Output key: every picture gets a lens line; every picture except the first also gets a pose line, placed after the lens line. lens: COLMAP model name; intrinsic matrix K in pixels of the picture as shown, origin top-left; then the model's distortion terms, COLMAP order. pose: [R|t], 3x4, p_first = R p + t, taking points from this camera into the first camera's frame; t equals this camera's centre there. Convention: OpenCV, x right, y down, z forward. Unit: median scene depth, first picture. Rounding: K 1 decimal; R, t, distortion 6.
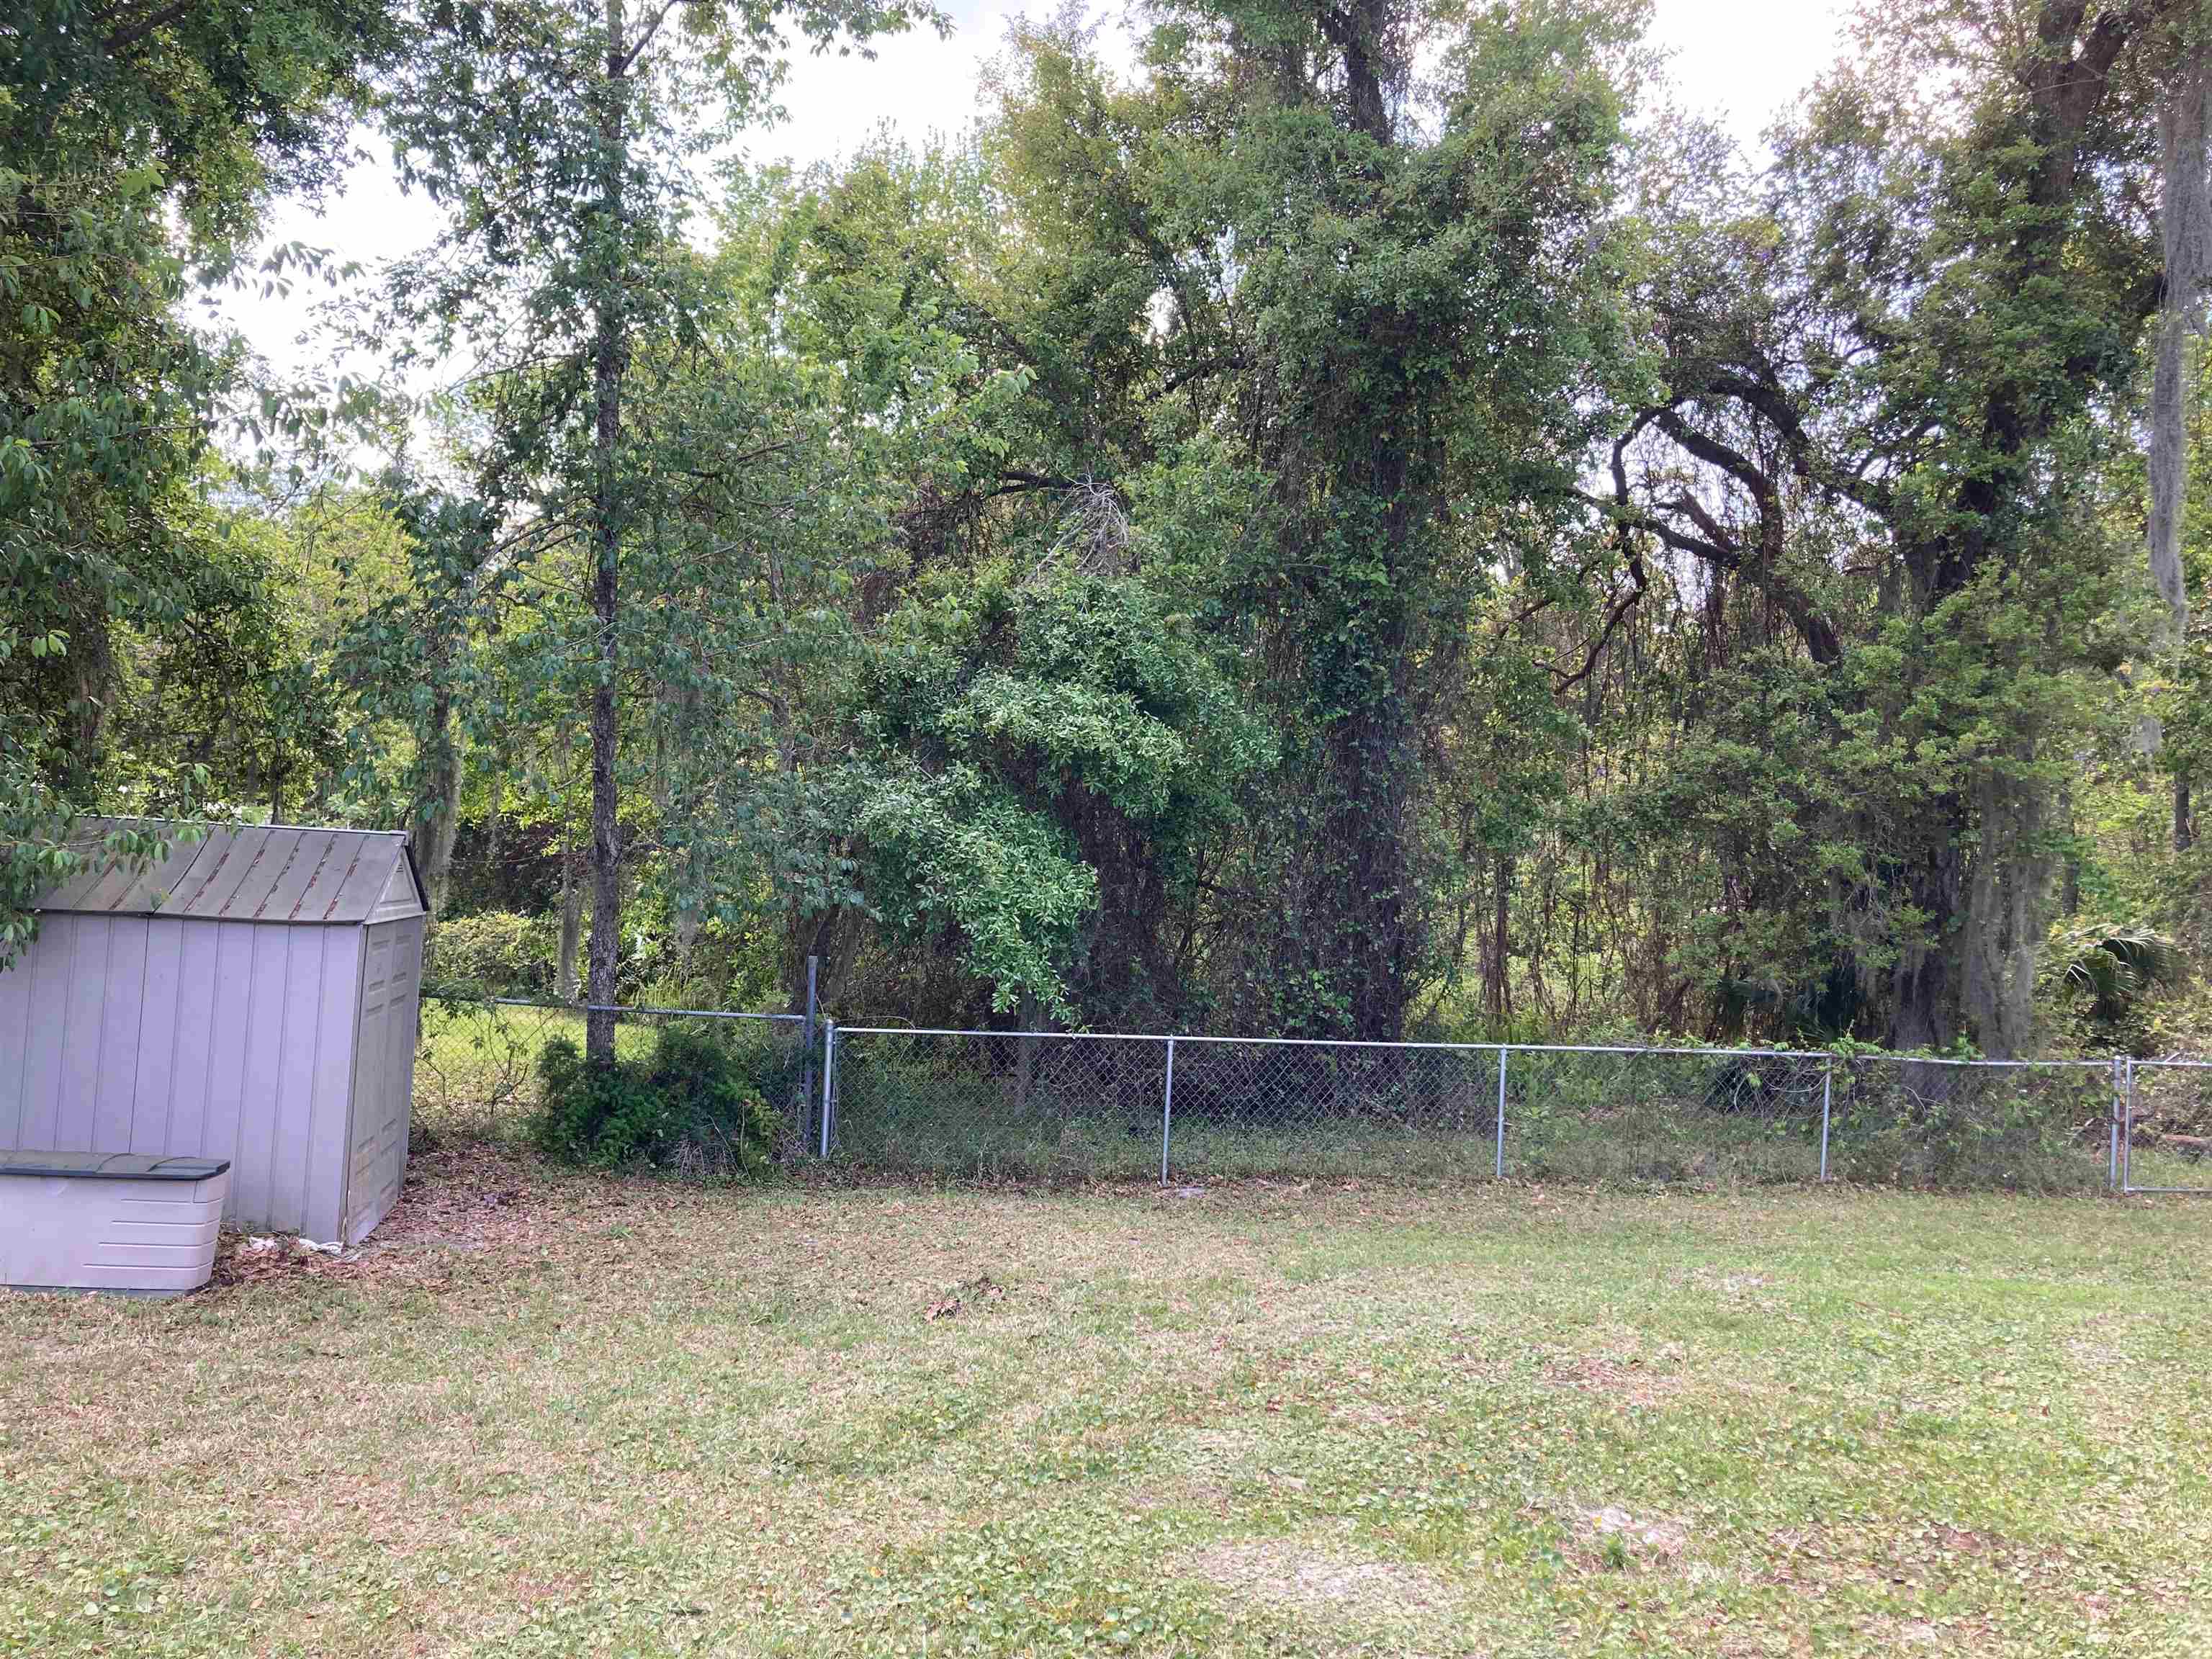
lens RADIAL K [[1827.1, 0, 1085.2], [0, 1827.1, 813.5], [0, 0, 1]] dist [0.056553, -0.055030]
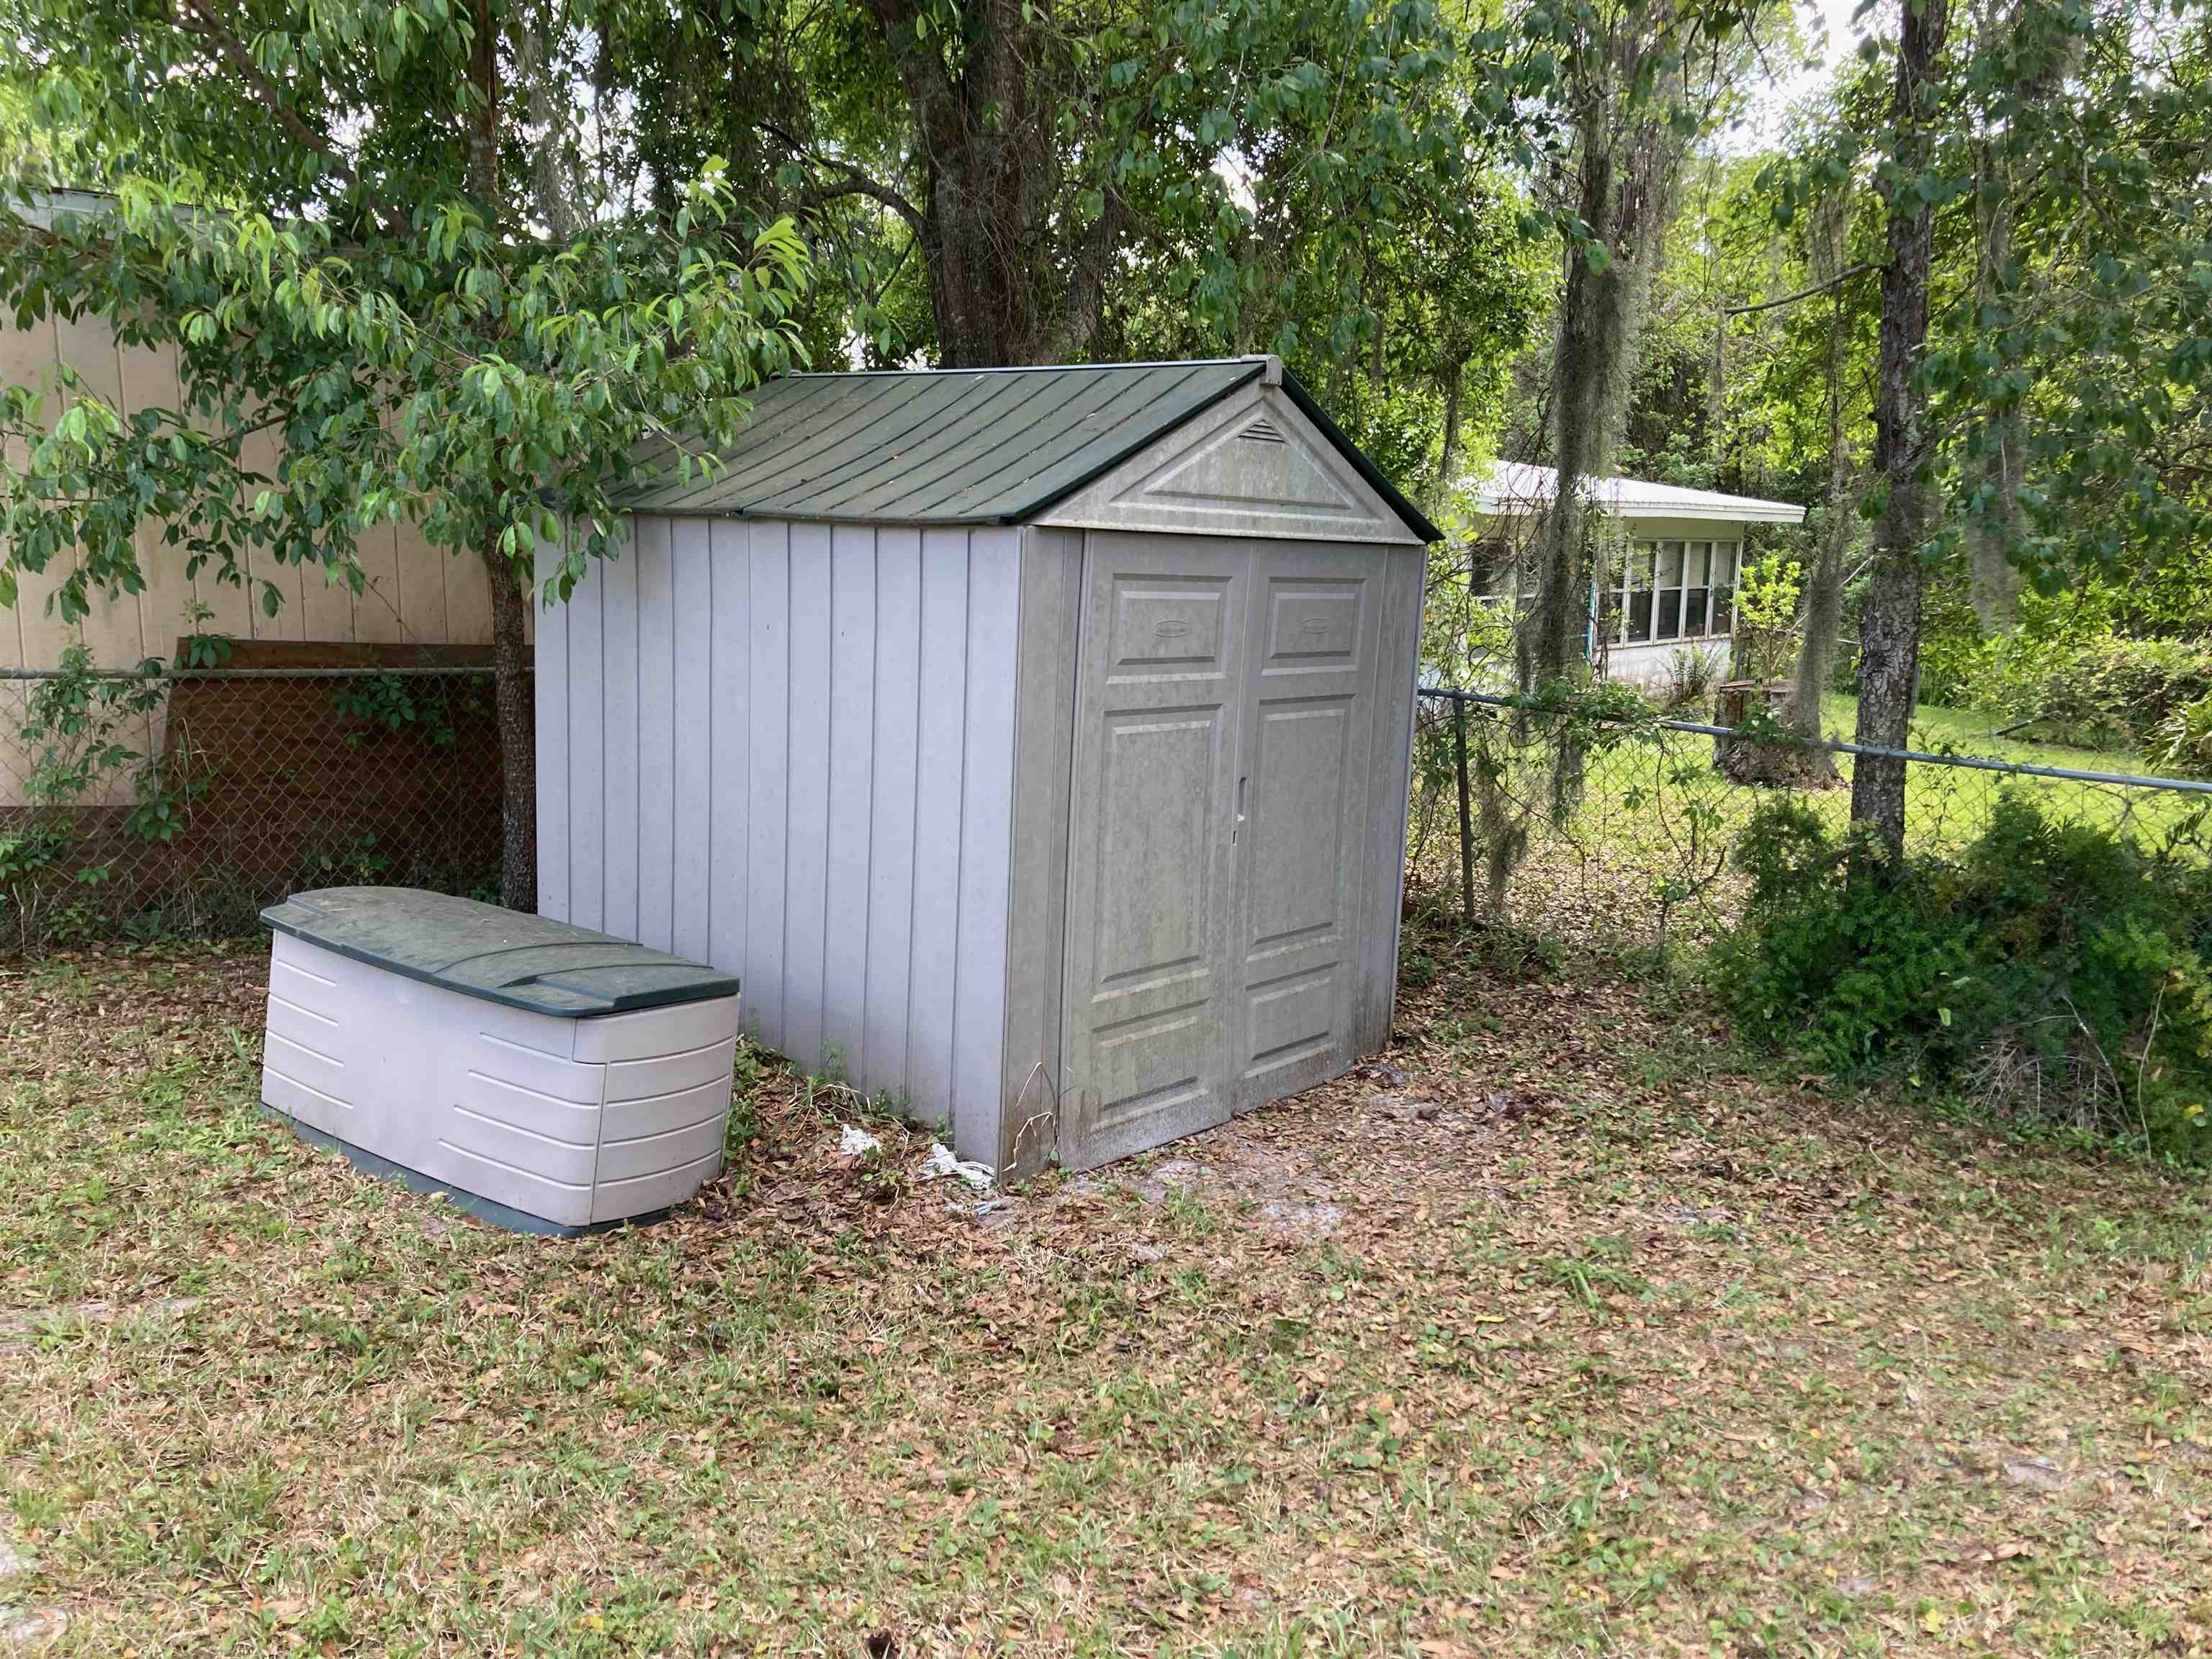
lens RADIAL K [[1827.1, 0, 1103.9], [0, 1827.1, 827.4], [0, 0, 1]] dist [0.056553, -0.055030]
pose [[0.663720, 0.095452, -0.741866, -0.024517], [0.010235, 0.990572, 0.136608, 0.056791], [0.747911, -0.098263, 0.656485, 0.521541]]
